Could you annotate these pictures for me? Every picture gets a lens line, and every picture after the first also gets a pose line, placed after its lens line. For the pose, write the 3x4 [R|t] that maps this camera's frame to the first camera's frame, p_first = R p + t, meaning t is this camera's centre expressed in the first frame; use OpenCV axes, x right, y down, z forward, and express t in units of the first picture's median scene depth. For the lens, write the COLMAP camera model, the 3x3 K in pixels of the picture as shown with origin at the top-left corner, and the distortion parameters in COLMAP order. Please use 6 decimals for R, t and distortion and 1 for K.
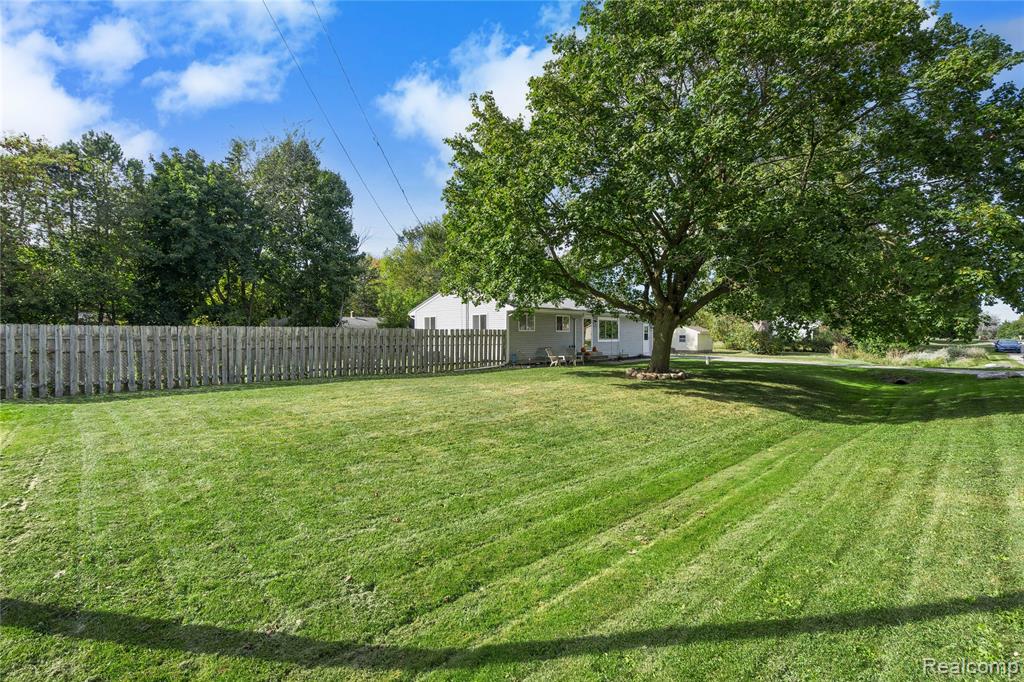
lens RADIAL K [[469.3, 0, 511.6], [0, 469.3, 340.0], [0, 0, 1]] dist [0.000001, 0.000133]
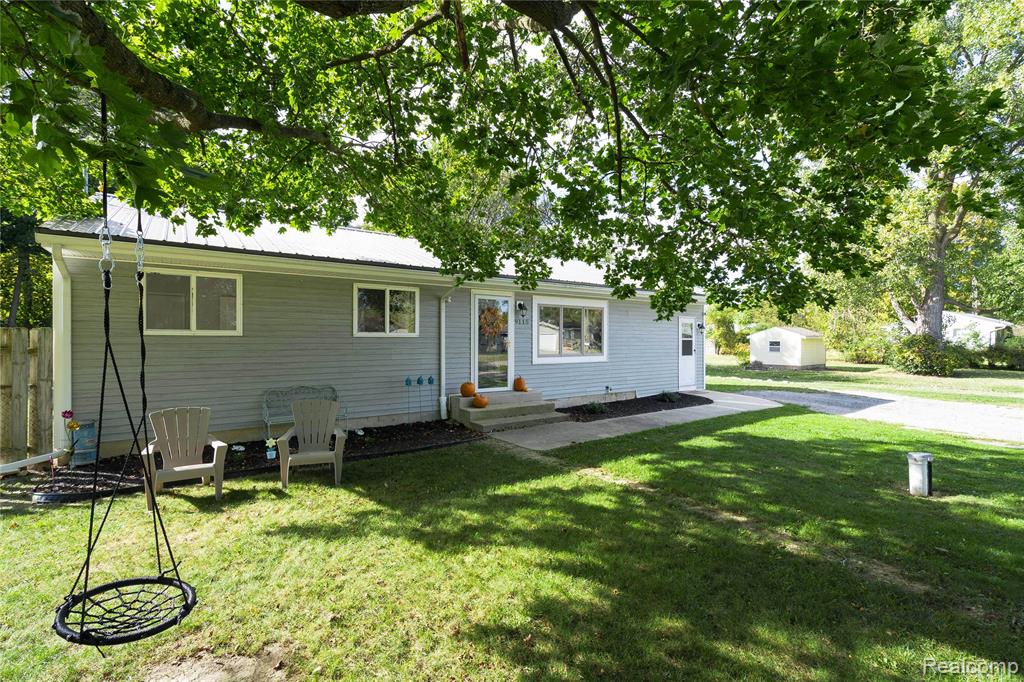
lens RADIAL K [[469.3, 0, 513.9], [0, 469.3, 340.6], [0, 0, 1]] dist [0.000001, 0.000133]
pose [[0.988351, 0.000089, -0.152191, 0.112014], [-0.001184, 0.999974, -0.007109, -0.006053], [0.152187, 0.007207, 0.988325, 0.319679]]
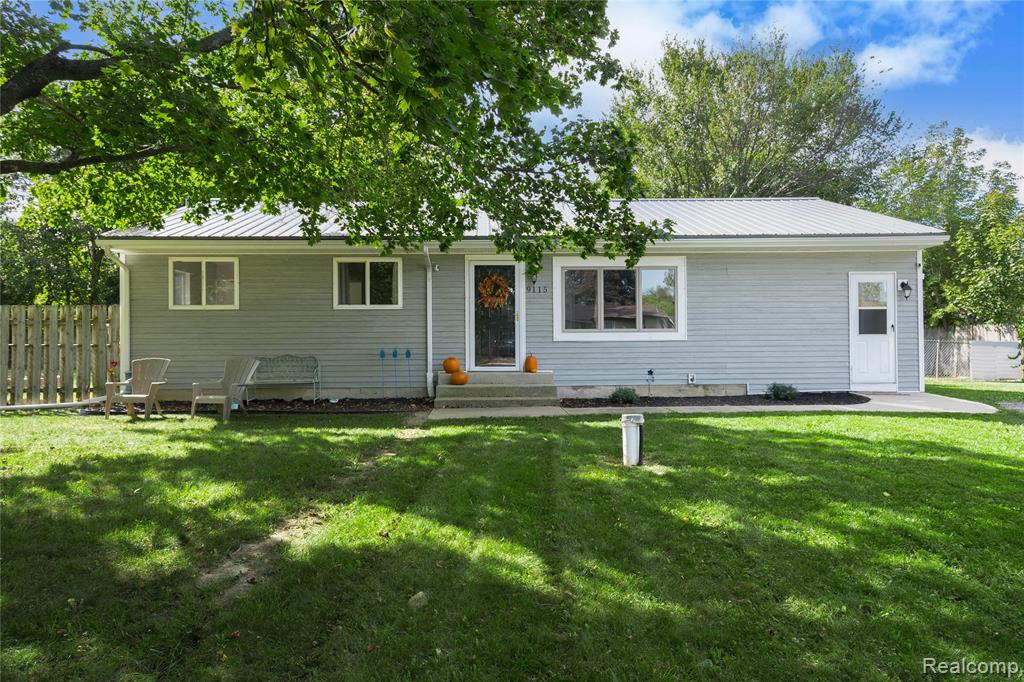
lens RADIAL K [[694.2, 0, 509.2], [0, 694.2, 344.5], [0, 0, 1]] dist [0.003905, 0.000068]
pose [[0.735159, -0.009996, -0.677821, 0.233797], [0.001983, 0.999919, -0.012595, 0.006010], [0.677892, 0.007915, 0.735119, 0.329413]]
